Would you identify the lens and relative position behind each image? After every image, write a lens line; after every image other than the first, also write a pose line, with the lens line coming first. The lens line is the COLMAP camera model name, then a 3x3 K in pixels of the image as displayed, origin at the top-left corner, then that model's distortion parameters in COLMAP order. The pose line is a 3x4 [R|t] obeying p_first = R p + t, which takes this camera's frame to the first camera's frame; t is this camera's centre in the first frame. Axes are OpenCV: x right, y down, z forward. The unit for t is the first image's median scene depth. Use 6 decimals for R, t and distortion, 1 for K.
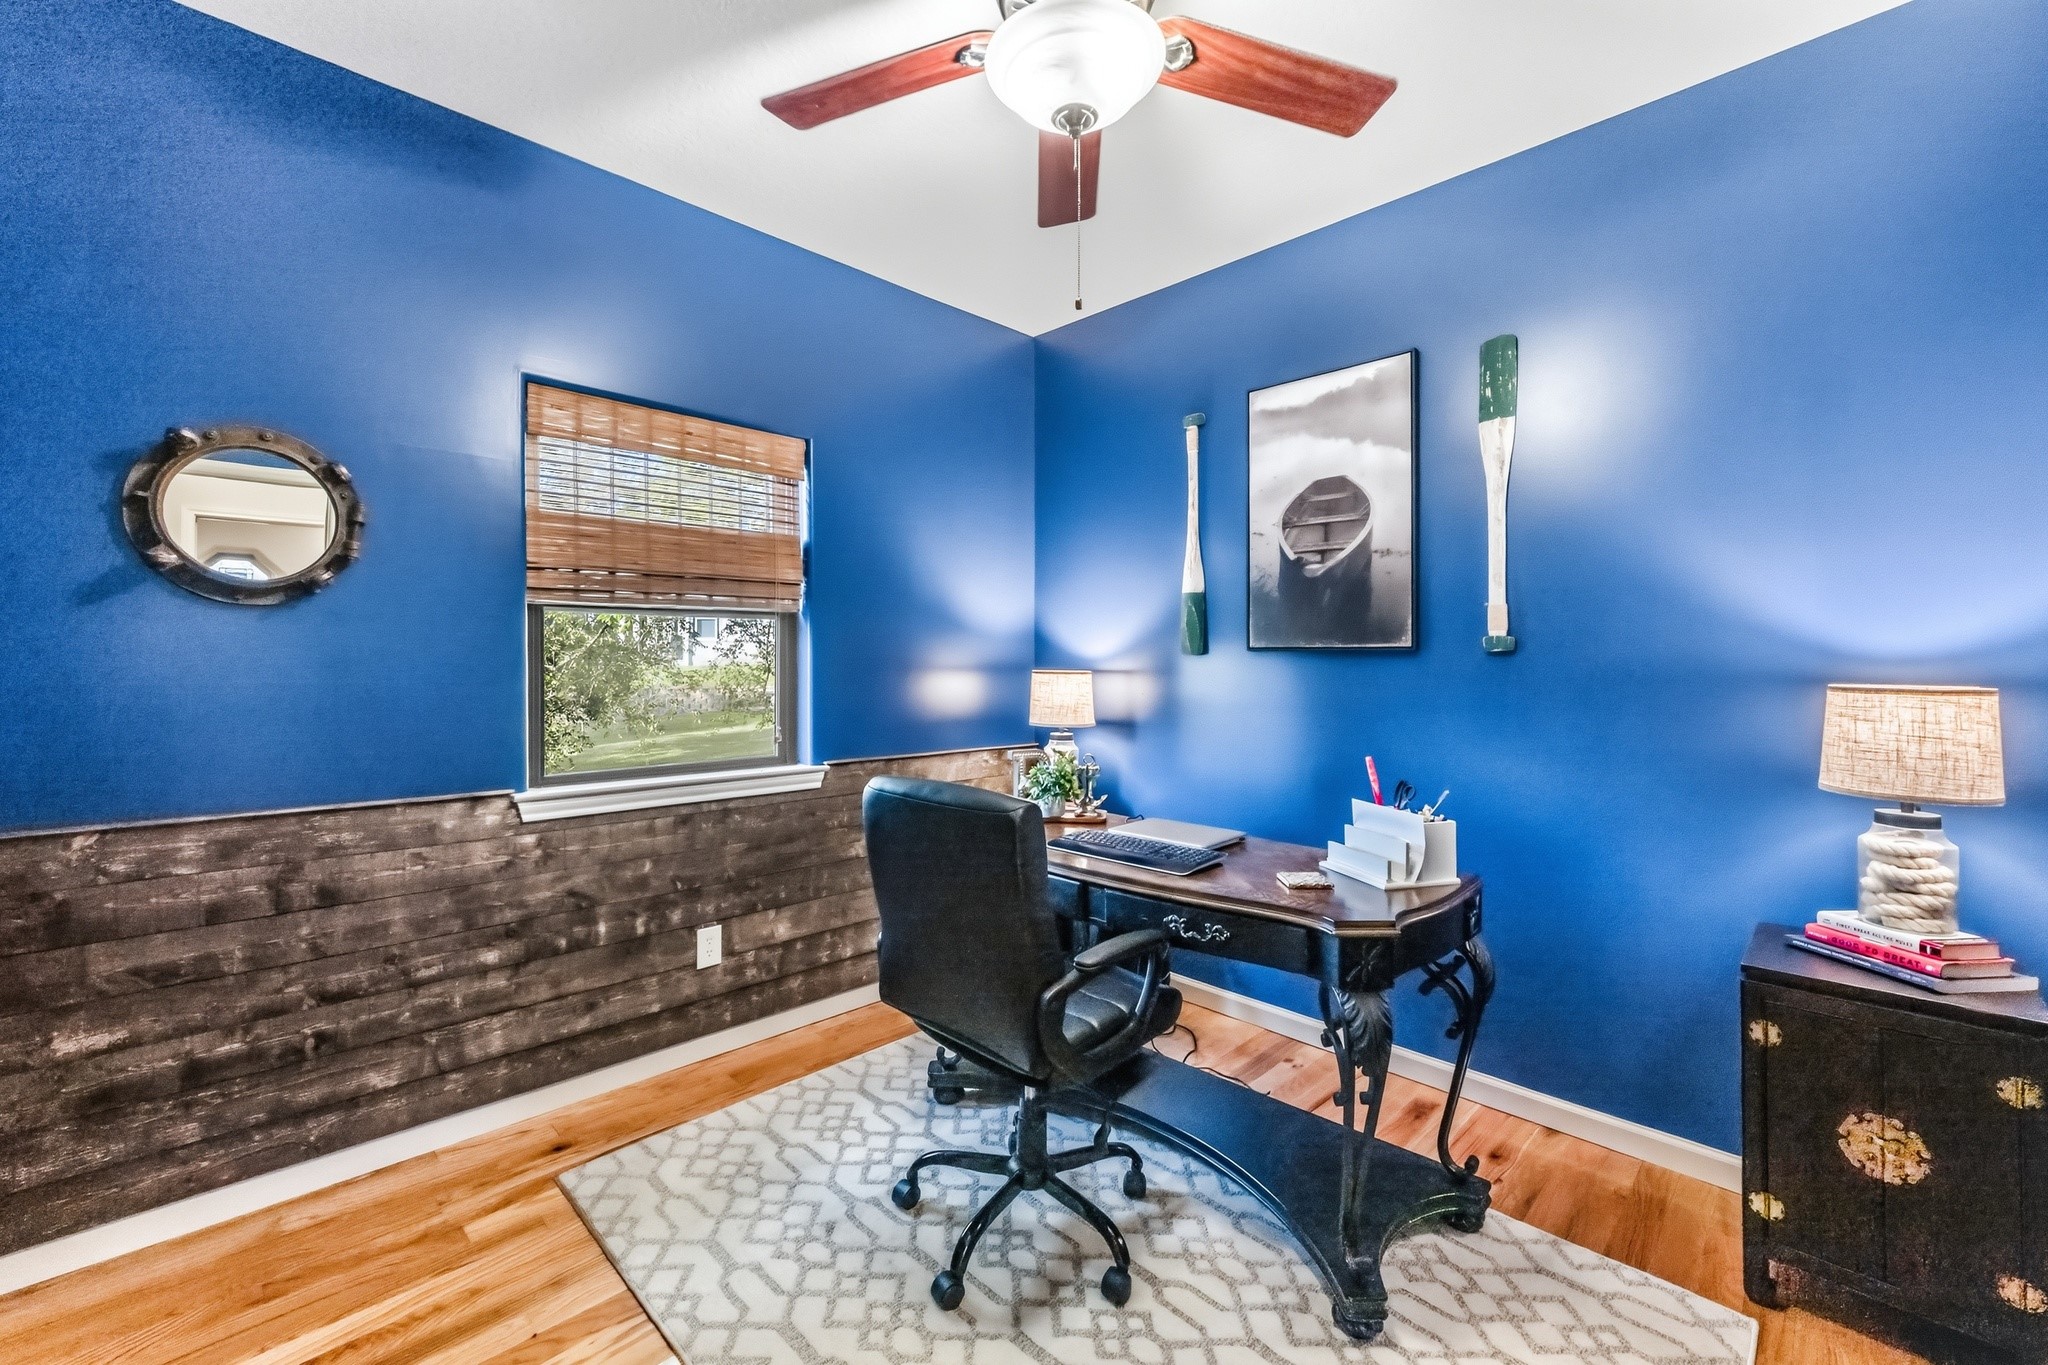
lens RADIAL K [[828.6, 0, 1022.1], [0, 828.6, 669.7], [0, 0, 1]] dist [-0.003341, 0.000435]
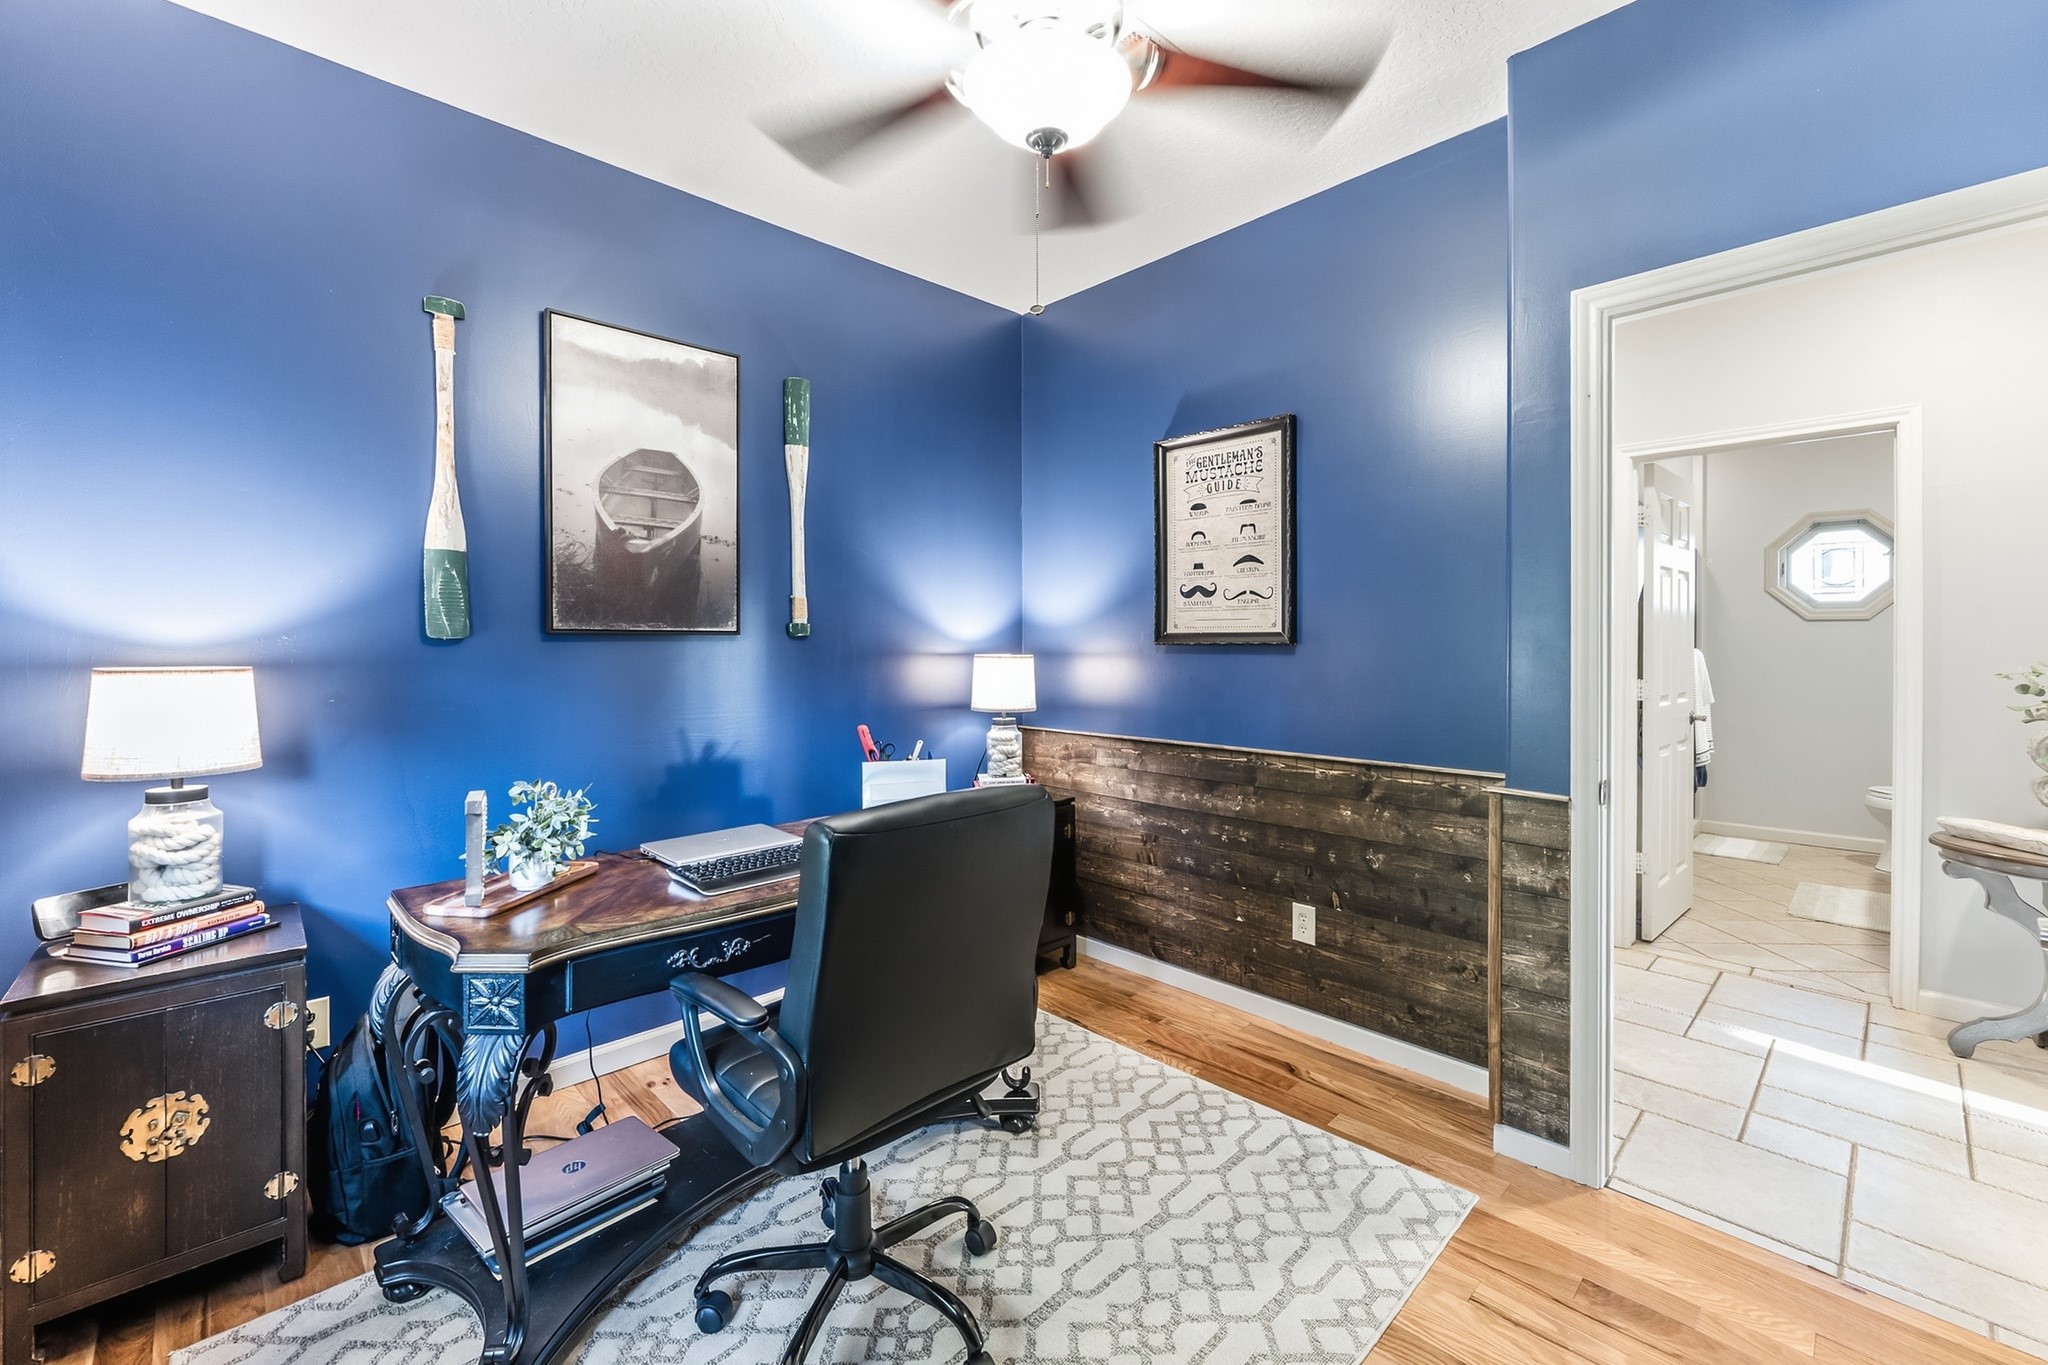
lens RADIAL K [[828.6, 0, 1022.0], [0, 828.6, 661.2], [0, 0, 1]] dist [-0.003341, 0.000435]
pose [[0.024687, -0.026518, 0.999343, -0.583378], [0.012799, 0.999575, 0.026208, -0.011401], [-0.999613, 0.012144, 0.025016, 0.578474]]
